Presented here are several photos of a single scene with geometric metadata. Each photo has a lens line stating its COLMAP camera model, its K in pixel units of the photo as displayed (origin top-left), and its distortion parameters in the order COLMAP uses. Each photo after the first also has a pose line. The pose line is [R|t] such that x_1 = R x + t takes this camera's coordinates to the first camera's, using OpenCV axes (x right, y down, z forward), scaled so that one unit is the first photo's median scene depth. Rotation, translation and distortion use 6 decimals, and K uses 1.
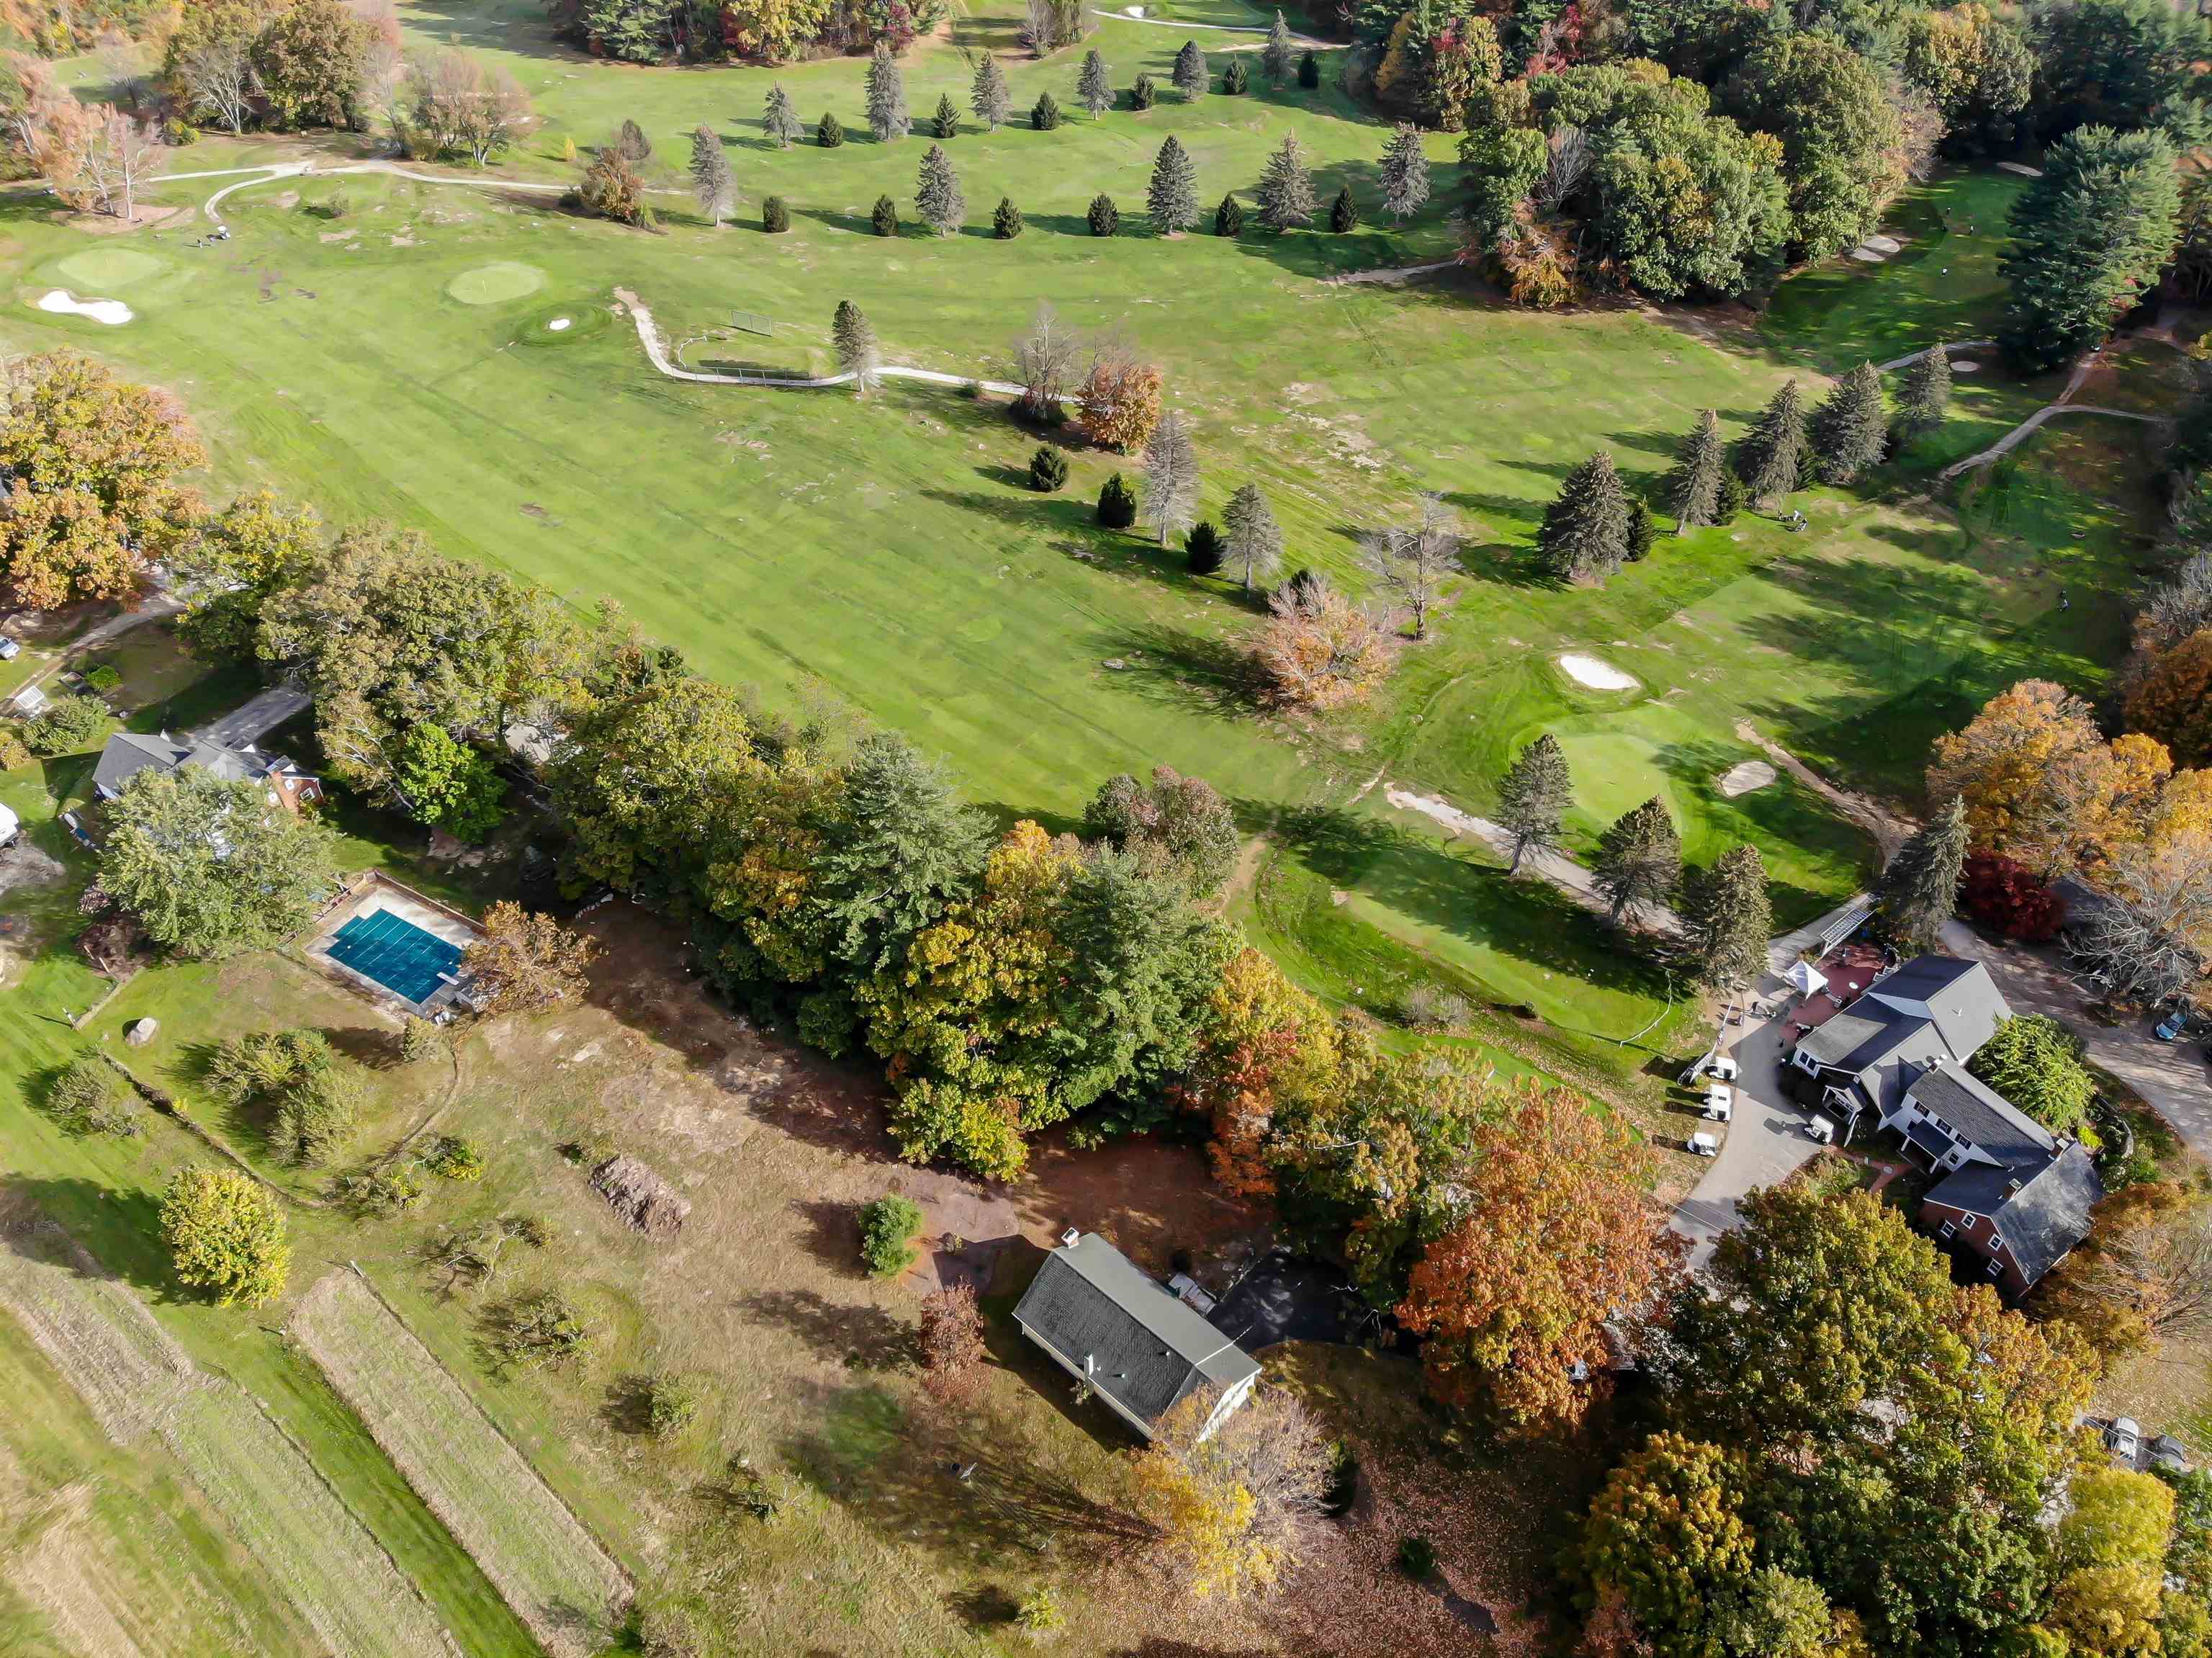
lens RADIAL K [[1600.5, 0, 1113.5], [0, 1600.5, 797.2], [0, 0, 1]] dist [0.059787, -0.147435]
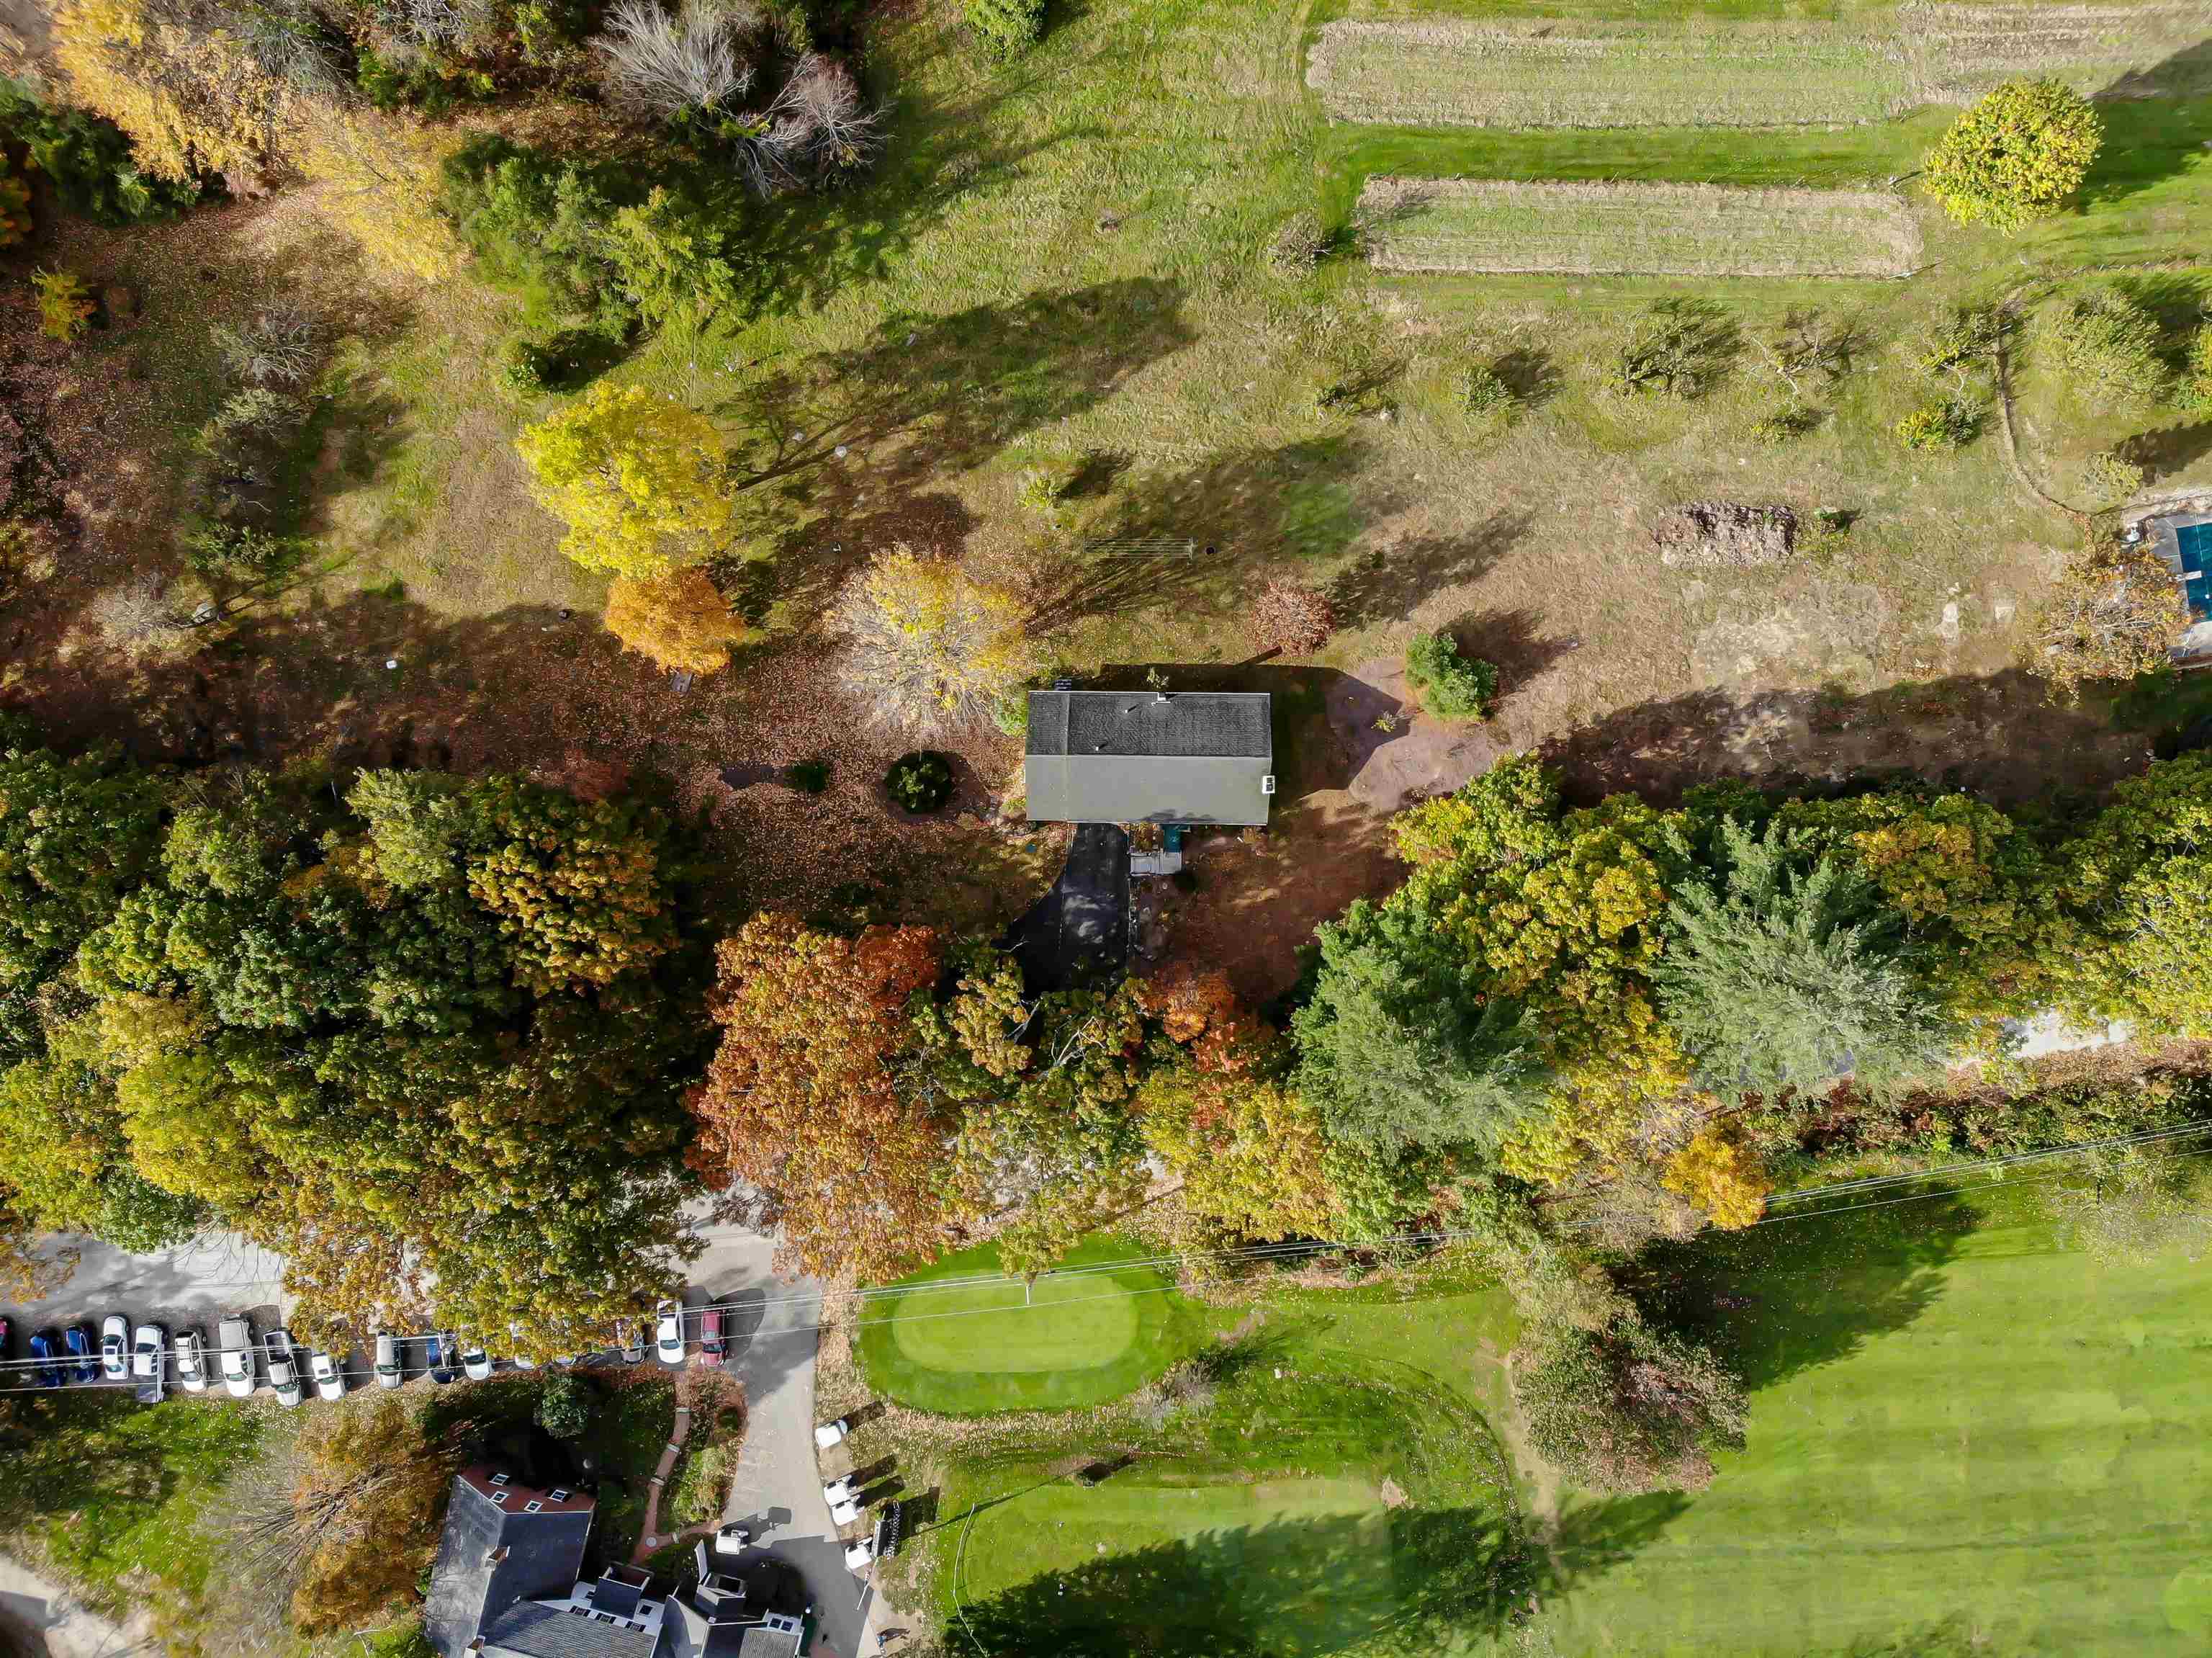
lens RADIAL K [[1572.1, 0, 1133.9], [0, 1572.1, 827.6], [0, 0, 1]] dist [0.051194, -0.124595]
pose [[-0.758379, 0.651485, 0.020686, 0.021136], [-0.429625, -0.523480, 0.735793, -0.263691], [0.490187, 0.549123, 0.676891, 0.312225]]
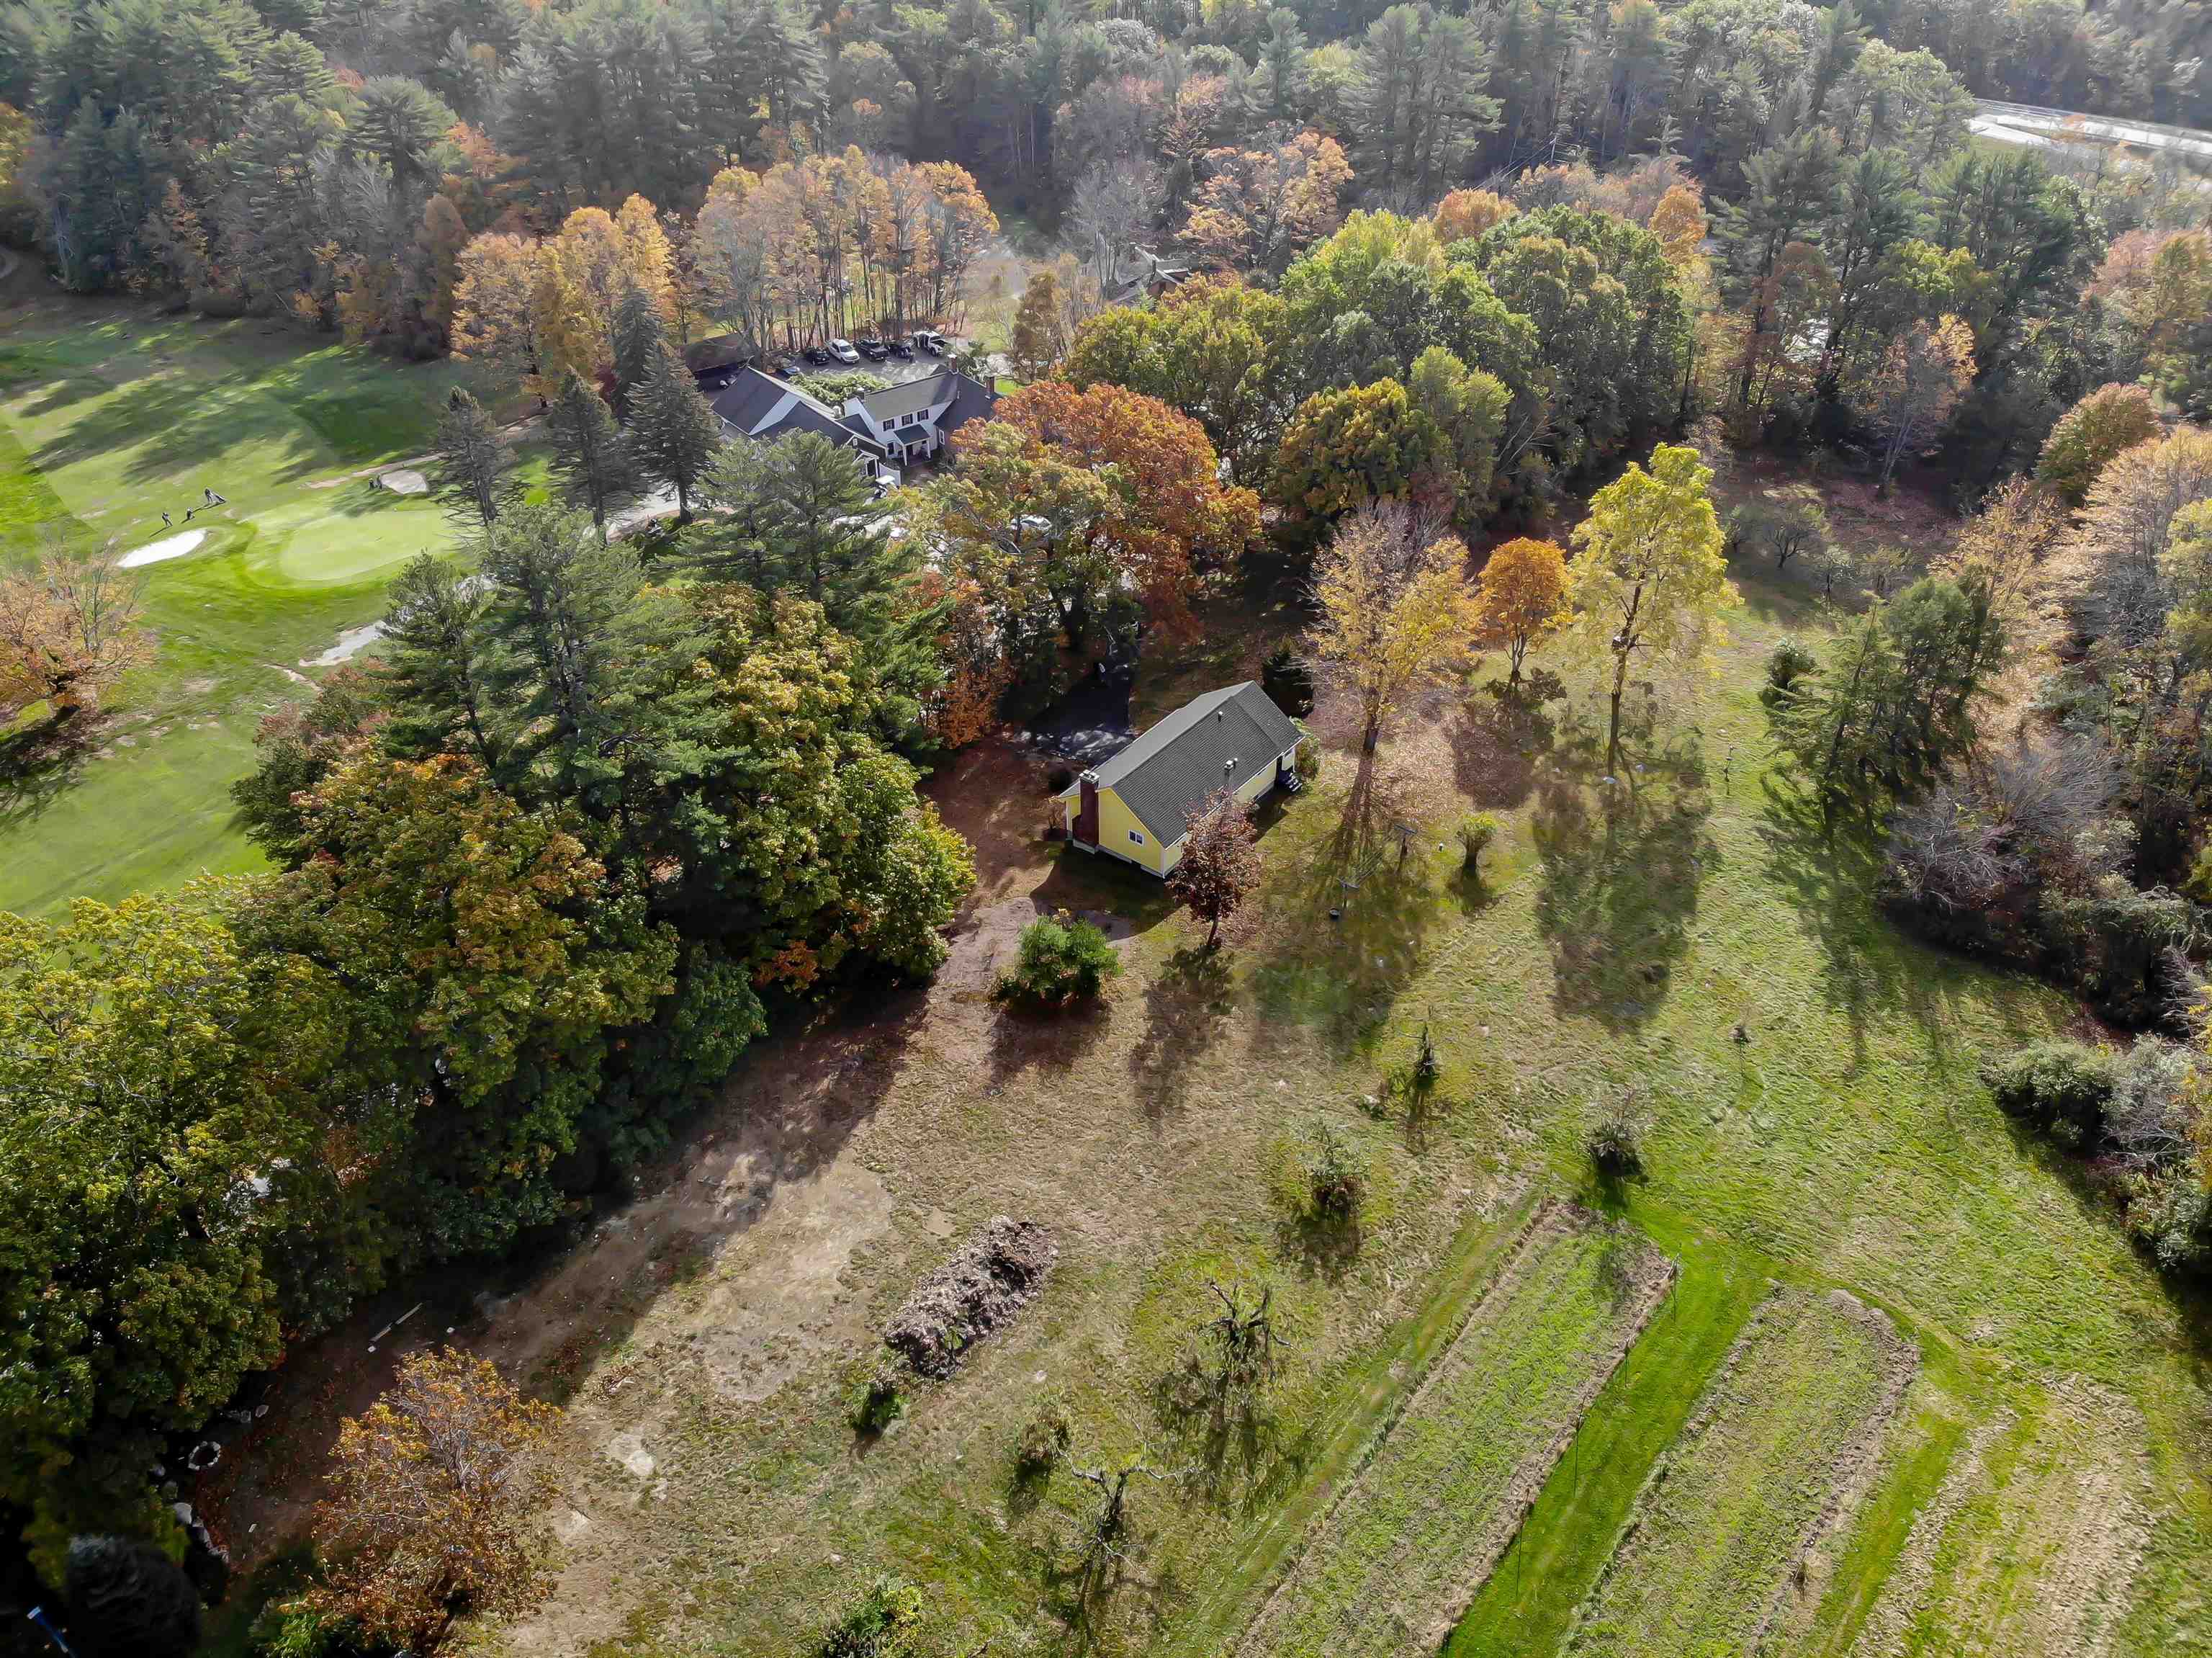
lens RADIAL K [[1605.7, 0, 1114.2], [0, 1605.7, 835.3], [0, 0, 1]] dist [0.090152, -0.194750]
pose [[-0.070216, -0.588500, 0.805442, -0.570133], [0.666743, 0.572890, 0.476708, -0.078055], [-0.741973, 0.570496, 0.352153, 0.560031]]
